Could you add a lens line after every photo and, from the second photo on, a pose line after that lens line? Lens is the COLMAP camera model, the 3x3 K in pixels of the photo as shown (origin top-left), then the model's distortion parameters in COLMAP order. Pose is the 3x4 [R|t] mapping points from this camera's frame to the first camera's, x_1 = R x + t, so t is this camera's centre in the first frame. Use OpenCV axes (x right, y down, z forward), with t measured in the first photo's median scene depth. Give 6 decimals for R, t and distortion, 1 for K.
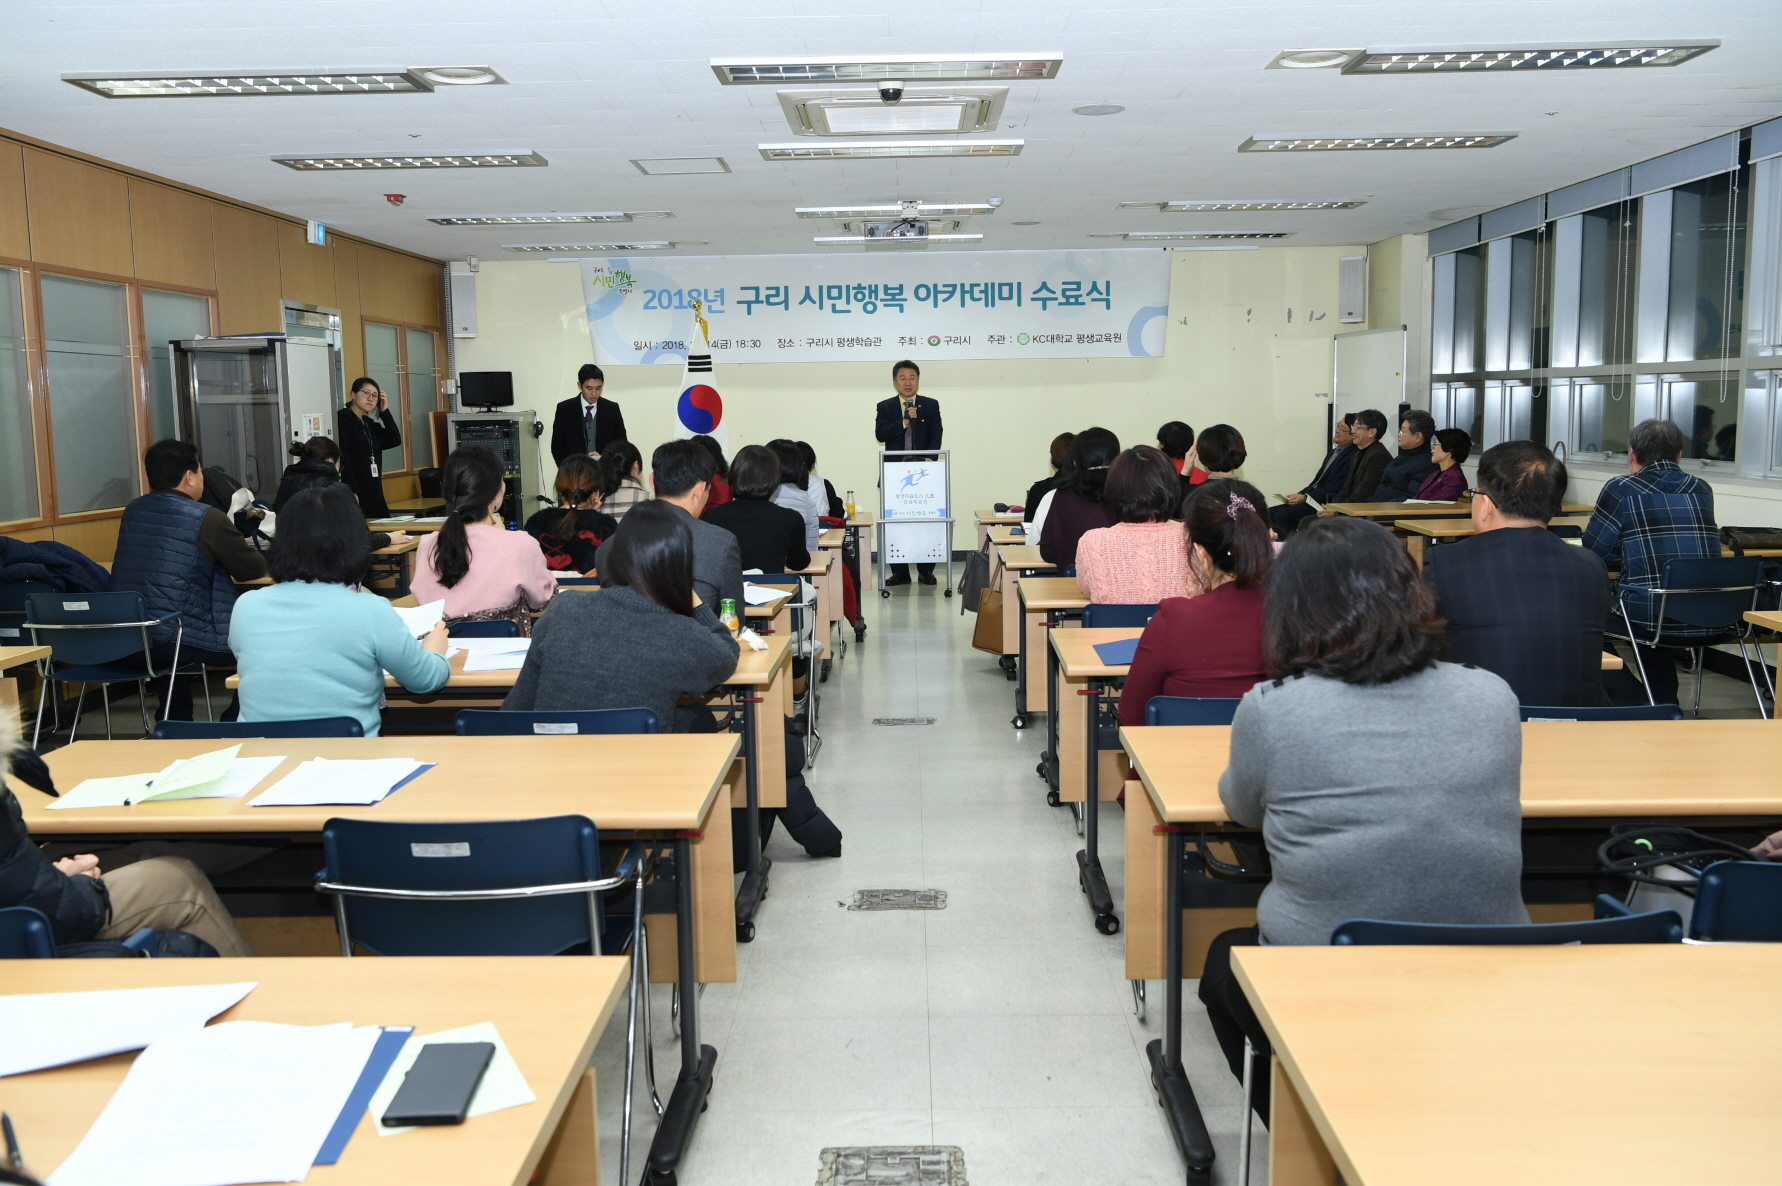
lens RADIAL K [[1513.7, 0, 891.0], [0, 1513.7, 593.0], [0, 0, 1]] dist [-0.031803, 0.064733]
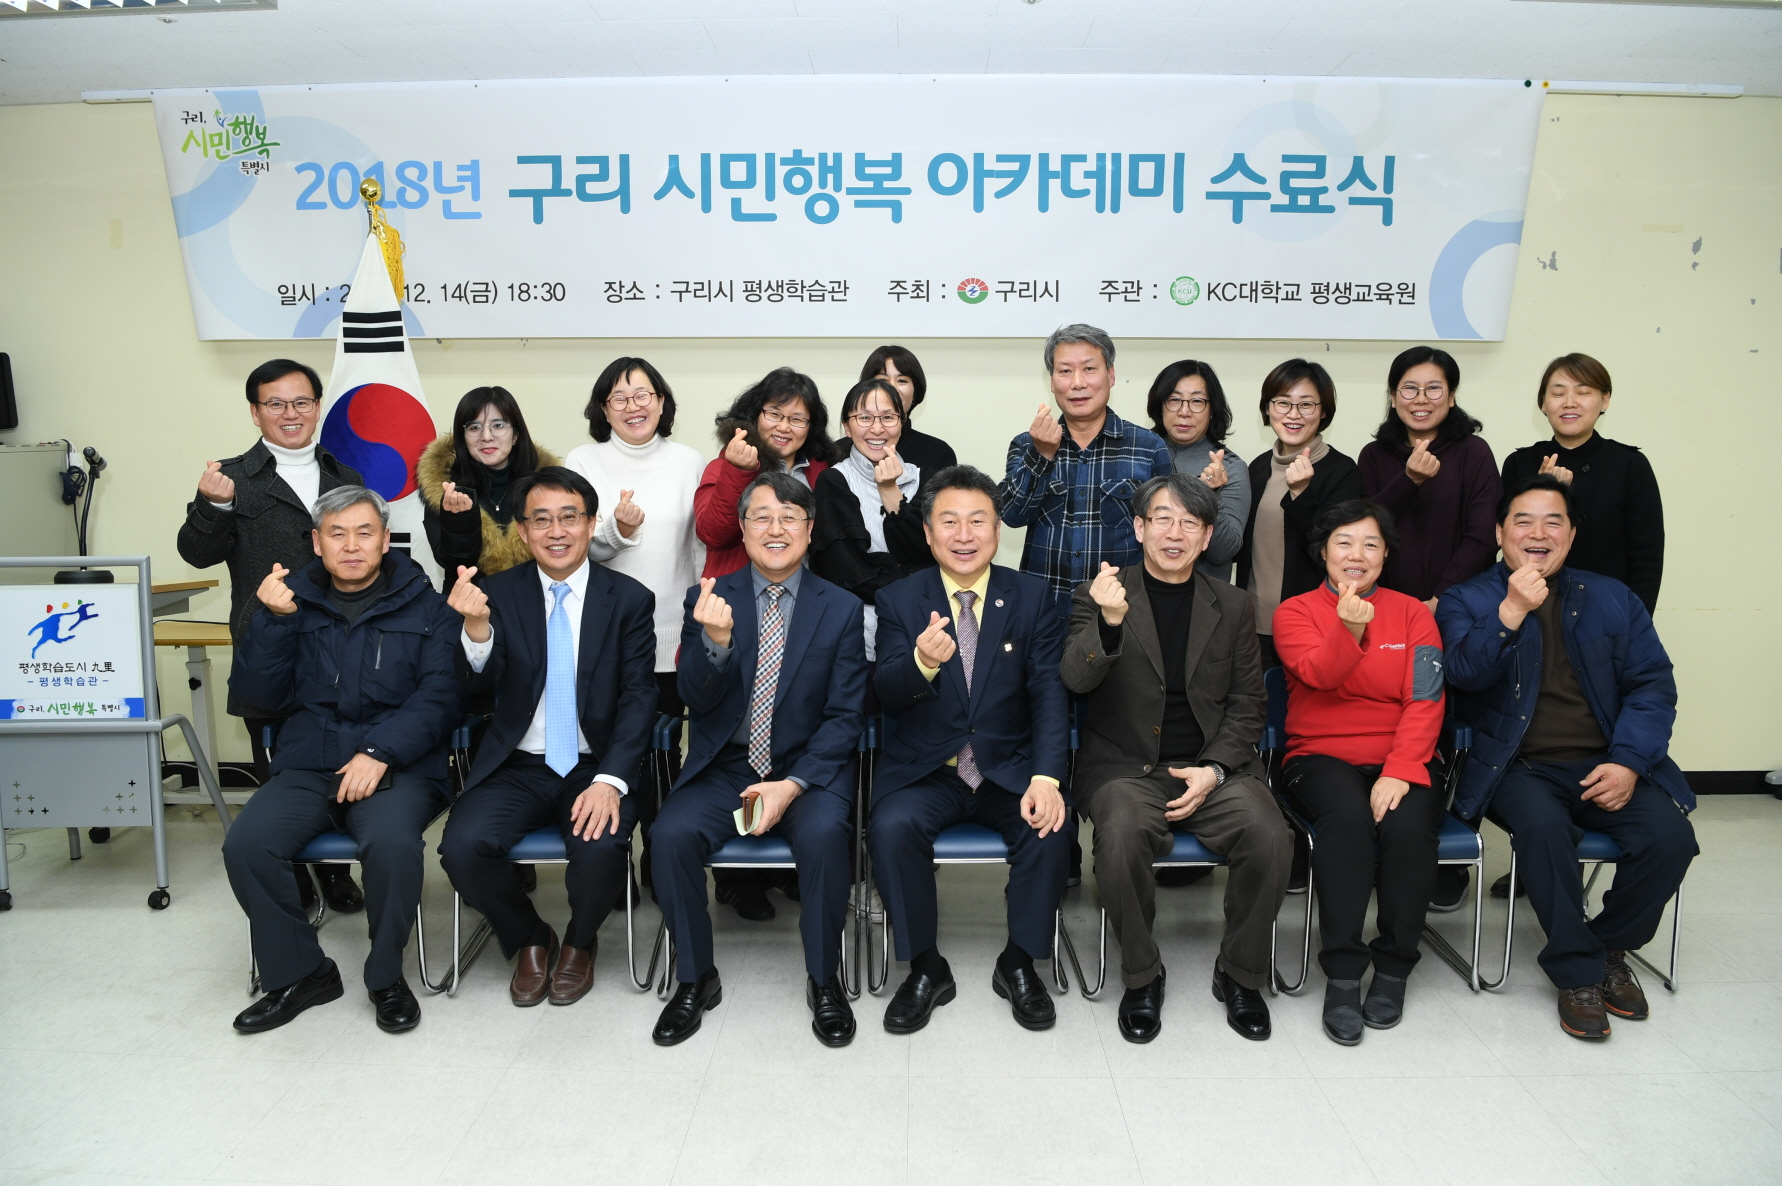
lens RADIAL K [[1242.0, 0, 892.4], [0, 1242.0, 592.5], [0, 0, 1]] dist [-0.064717, 0.010409]
pose [[0.999819, 0.018245, -0.005355, 0.012609], [-0.017914, 0.998252, 0.056323, -0.136690], [0.006374, -0.056217, 0.998398, 0.874212]]
